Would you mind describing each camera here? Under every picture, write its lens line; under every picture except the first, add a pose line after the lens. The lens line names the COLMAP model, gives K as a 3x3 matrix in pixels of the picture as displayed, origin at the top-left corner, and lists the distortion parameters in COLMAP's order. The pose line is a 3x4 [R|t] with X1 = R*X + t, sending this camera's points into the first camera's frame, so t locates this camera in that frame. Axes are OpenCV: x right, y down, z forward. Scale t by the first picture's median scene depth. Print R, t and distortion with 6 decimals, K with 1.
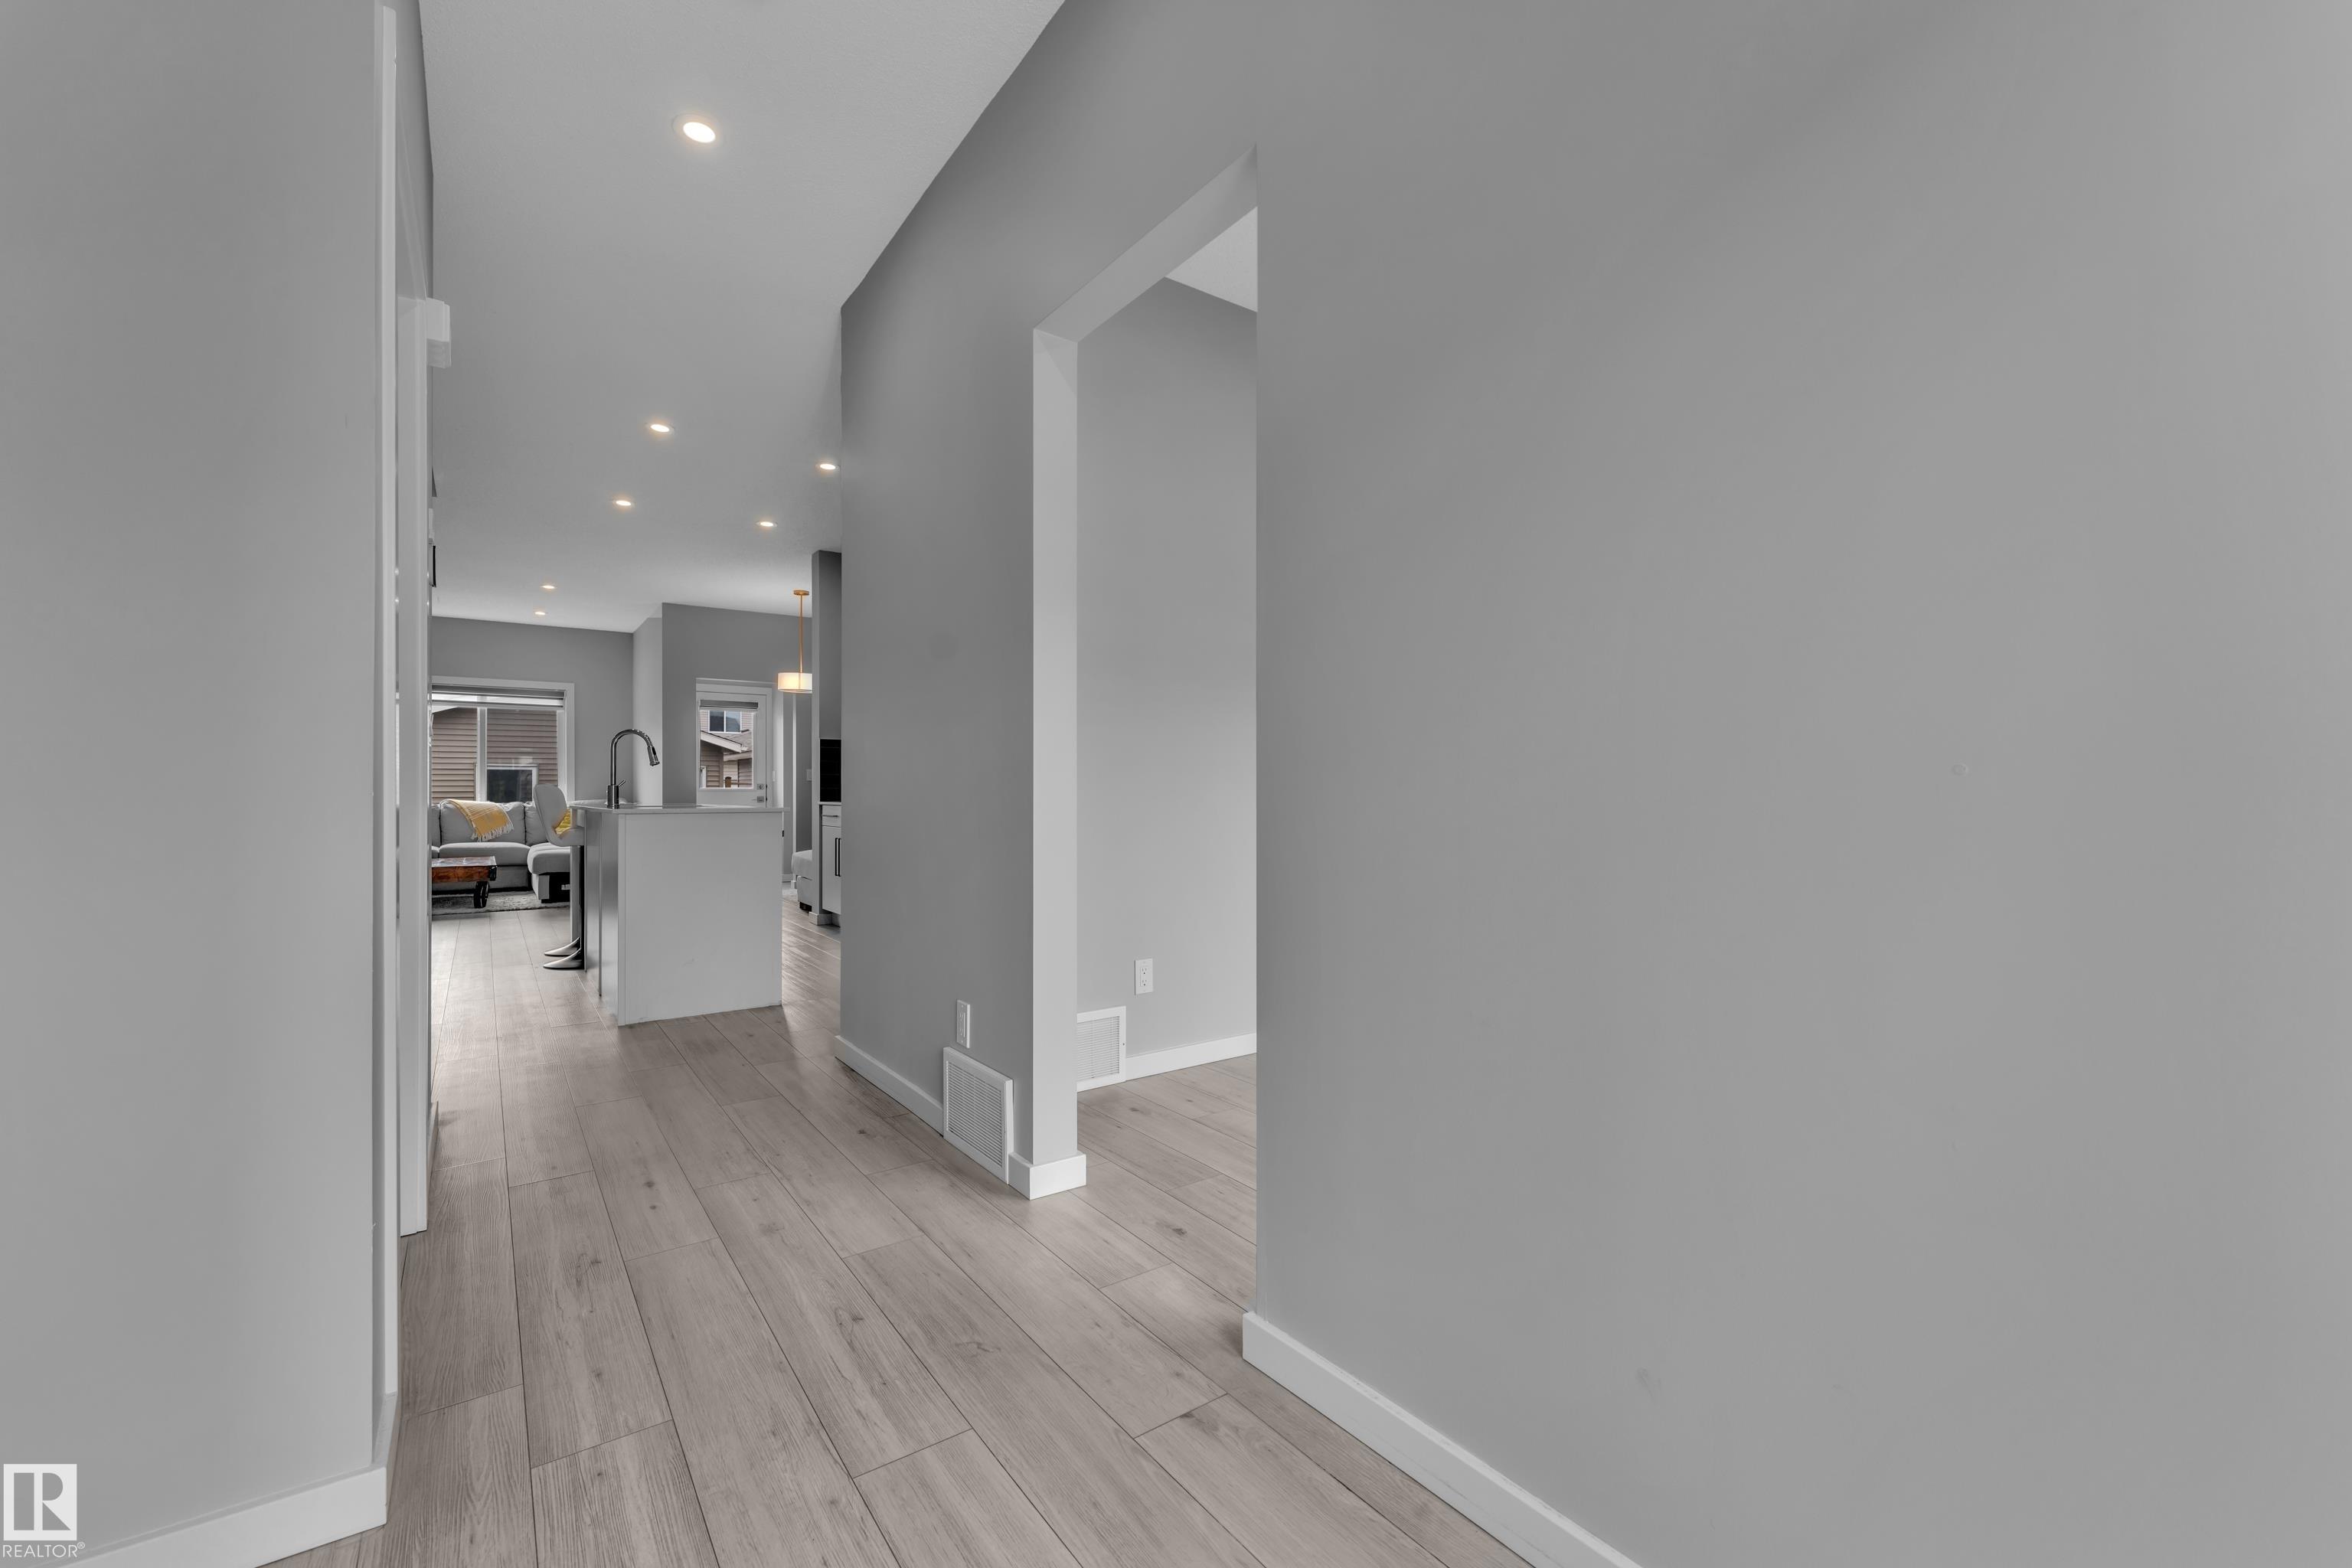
lens RADIAL K [[948.8, 0, 1161.9], [0, 948.8, 788.7], [0, 0, 1]] dist [0.003334, -0.000595]
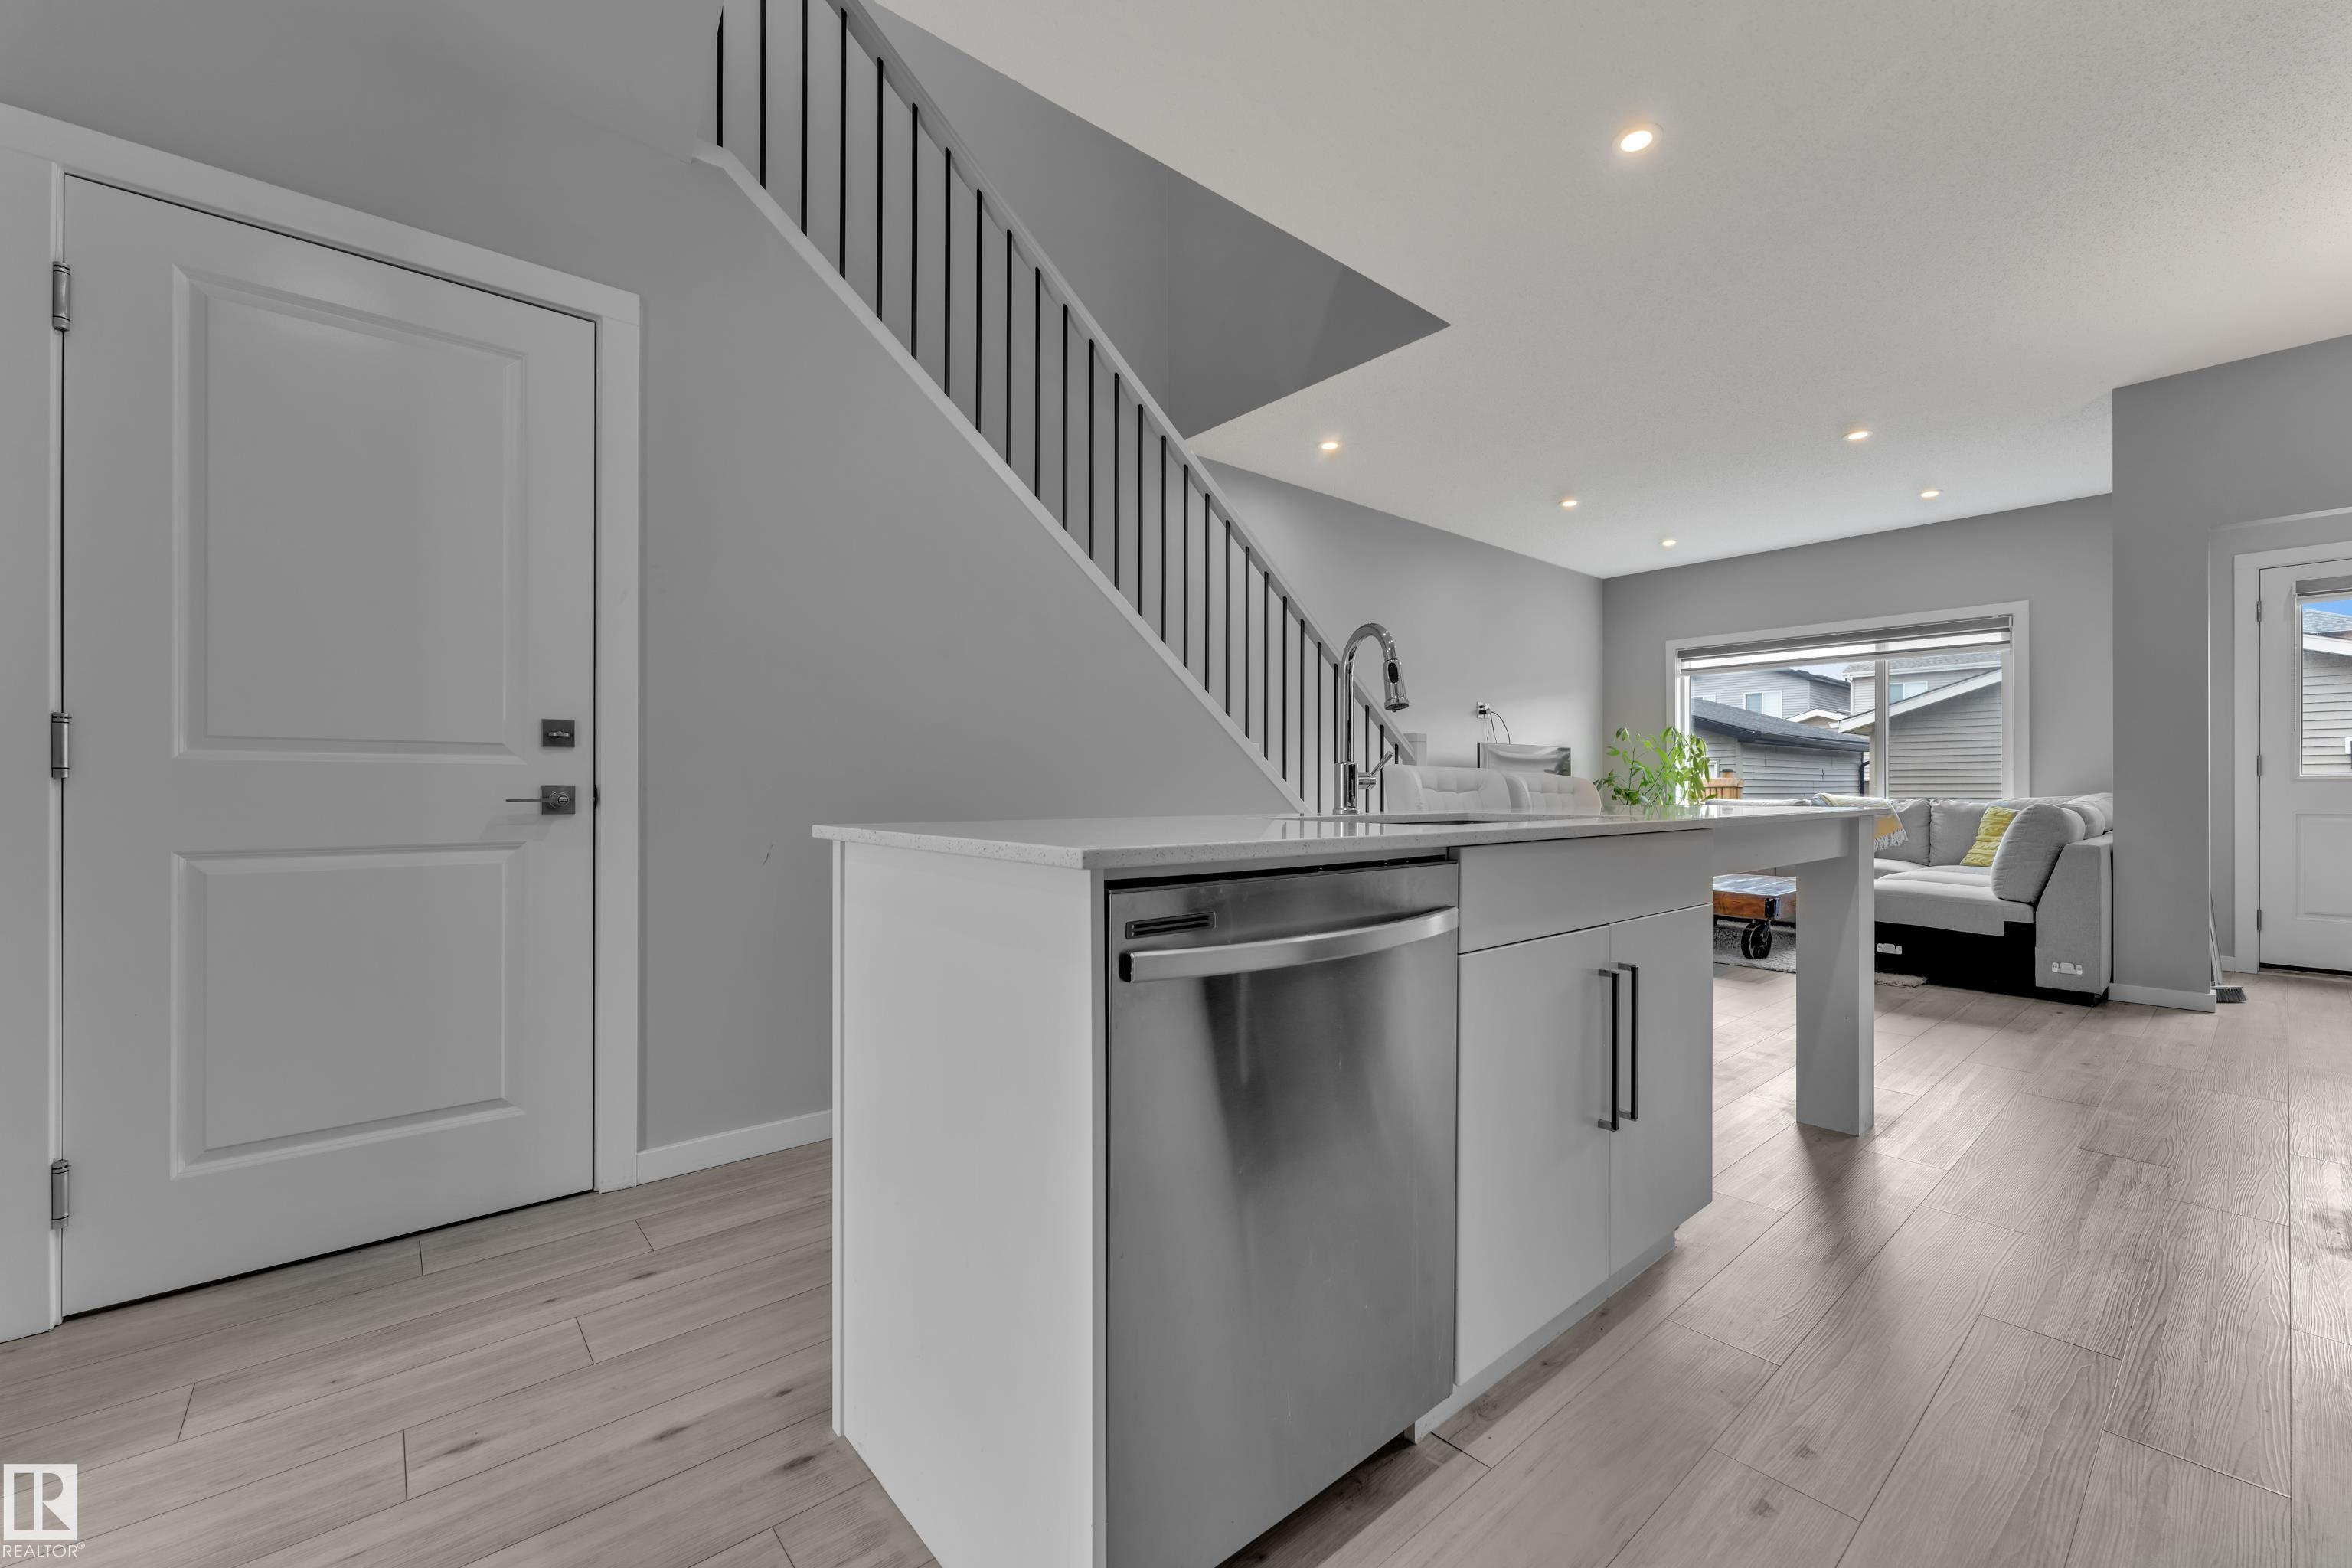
lens RADIAL K [[948.8, 0, 1195.5], [0, 948.8, 784.2], [0, 0, 1]] dist [0.003334, -0.000595]
pose [[0.098789, -0.001050, -0.995108, -0.167083], [0.004117, 0.999991, -0.000647, 0.005060], [0.995100, -0.004033, 0.098793, 0.894815]]
